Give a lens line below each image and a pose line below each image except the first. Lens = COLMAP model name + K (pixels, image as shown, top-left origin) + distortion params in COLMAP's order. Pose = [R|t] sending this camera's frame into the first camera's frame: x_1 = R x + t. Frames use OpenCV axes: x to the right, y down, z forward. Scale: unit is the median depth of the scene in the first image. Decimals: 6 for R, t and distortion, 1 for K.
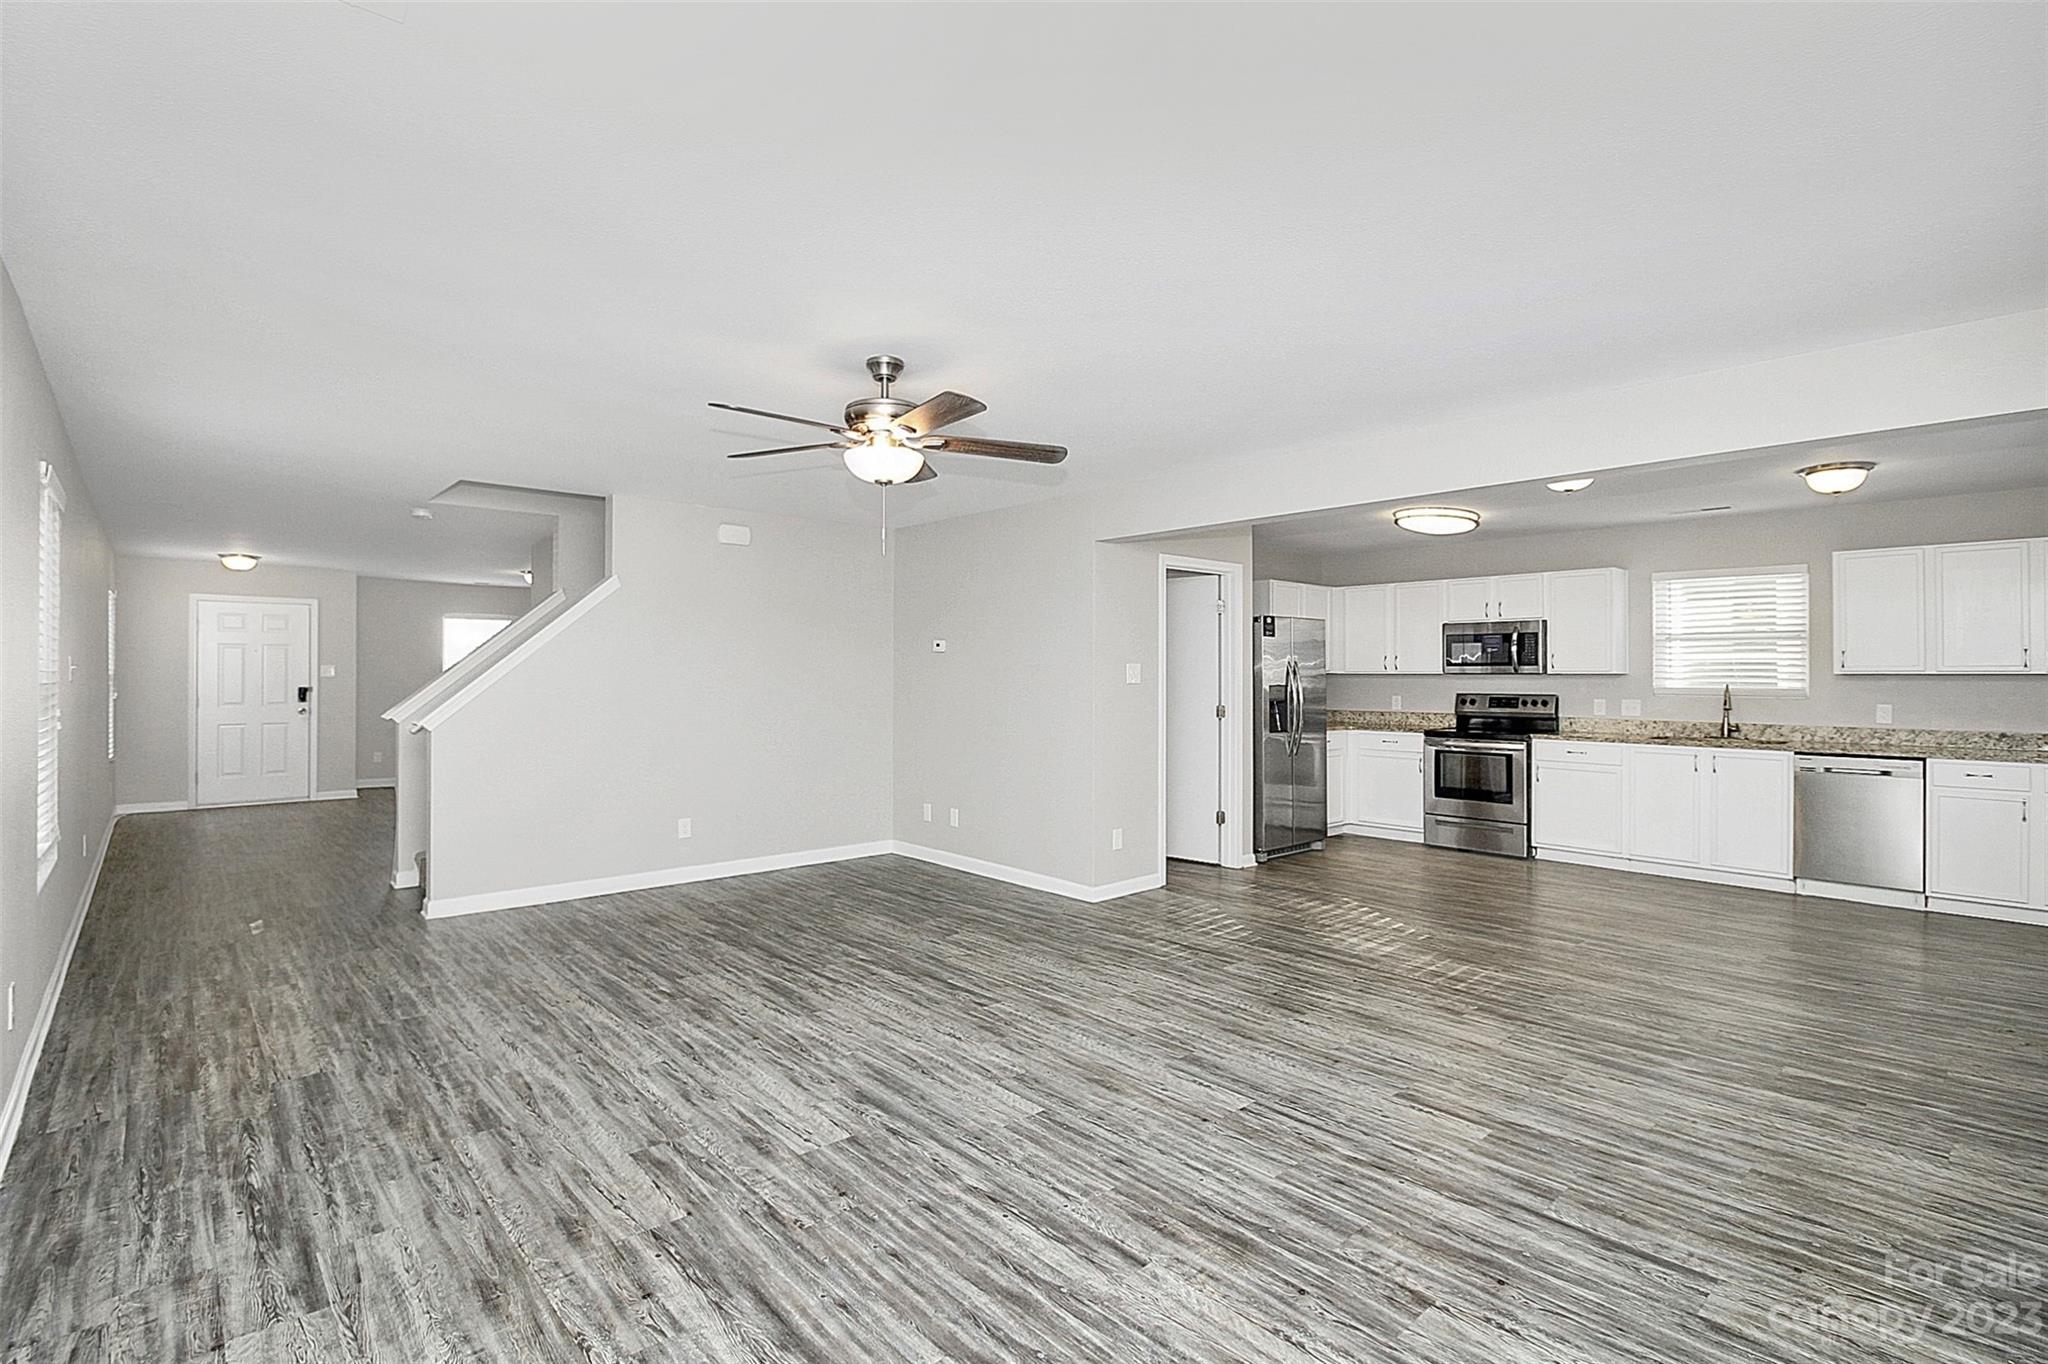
lens RADIAL K [[960.9, 0, 1021.2], [0, 960.9, 664.7], [0, 0, 1]] dist [-0.000530, -0.005529]
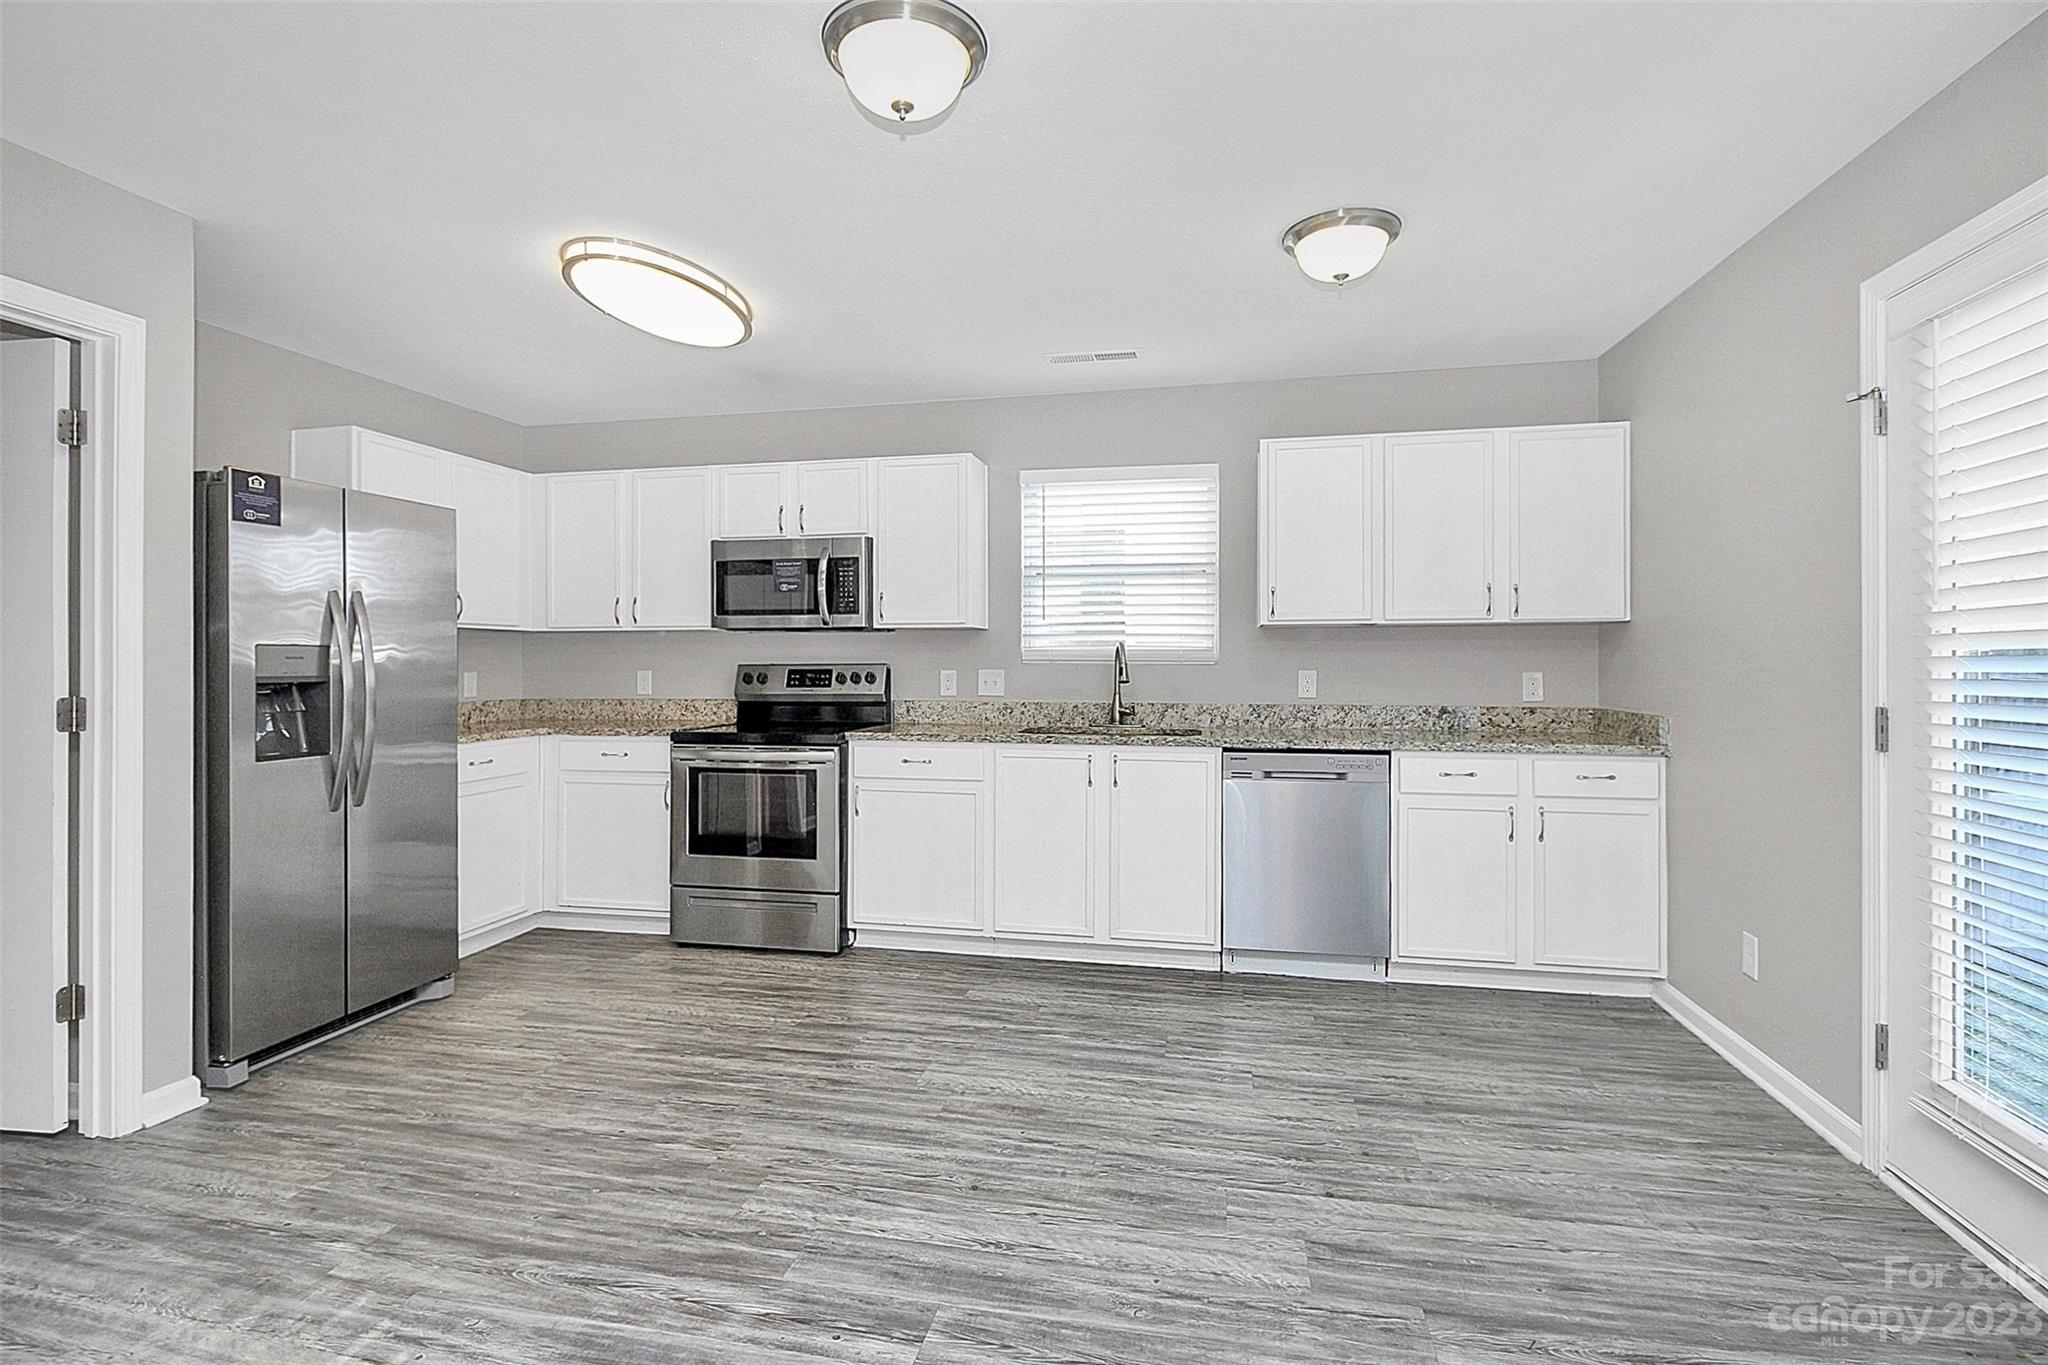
lens RADIAL K [[960.9, 0, 1010.0], [0, 960.9, 672.0], [0, 0, 1]] dist [-0.000530, -0.005529]
pose [[0.817052, -0.013163, 0.576414, 0.439891], [-0.000241, 0.999731, 0.023171, 0.036091], [-0.576564, -0.019070, 0.816829, 0.747333]]
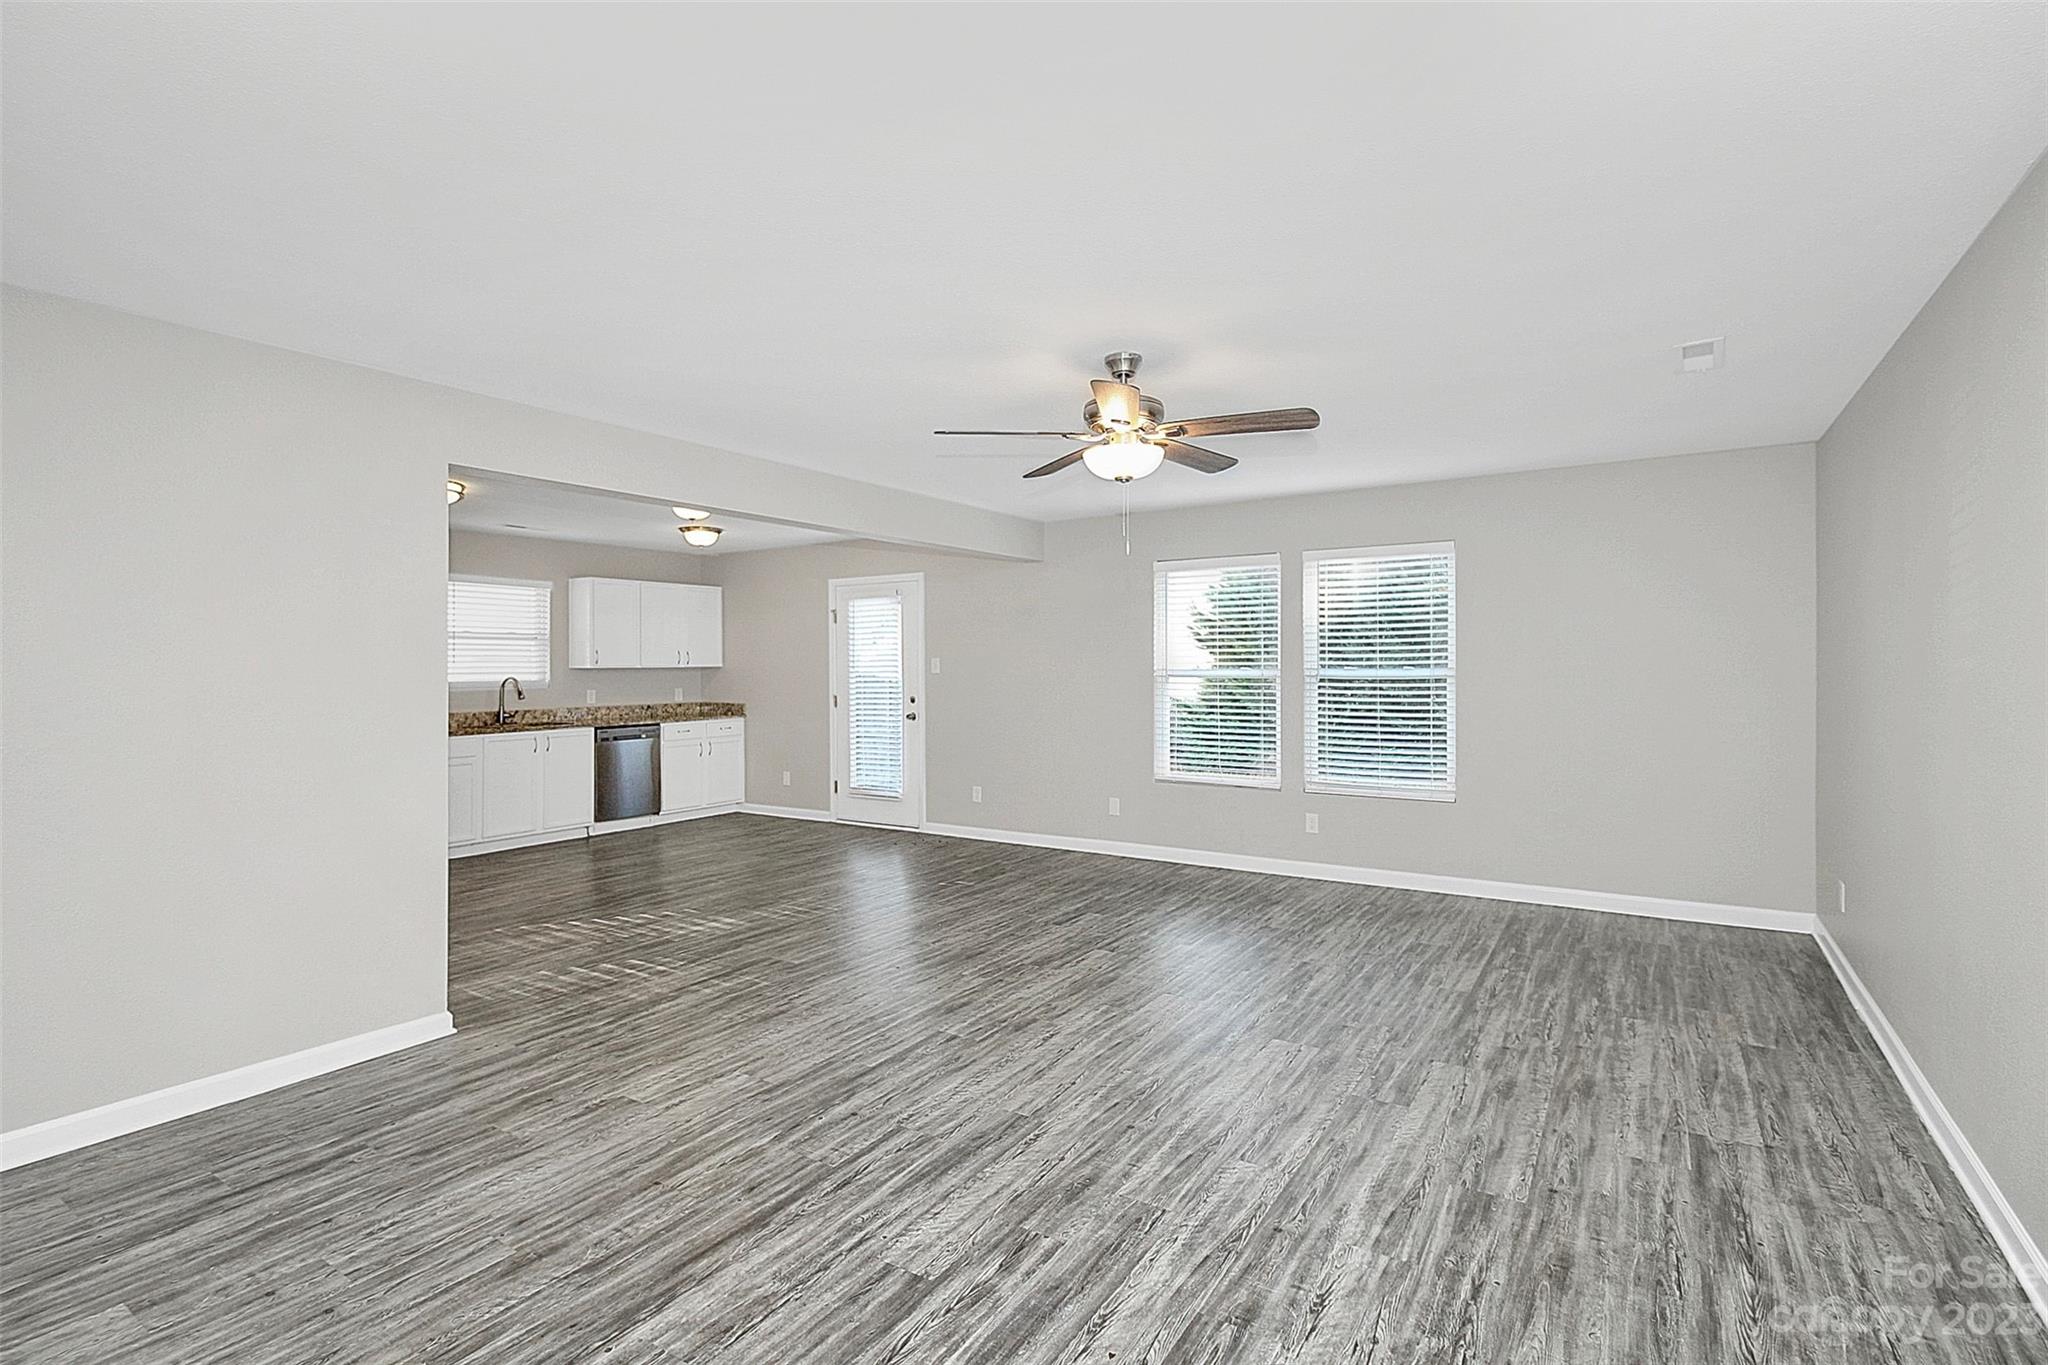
lens RADIAL K [[960.9, 0, 1025.9], [0, 960.9, 673.5], [0, 0, 1]] dist [-0.000530, -0.005529]
pose [[-0.261781, -0.008455, 0.965090, -0.794436], [-0.003803, 0.999963, 0.007729, 0.006022], [-0.965120, -0.001647, -0.261803, 1.008514]]
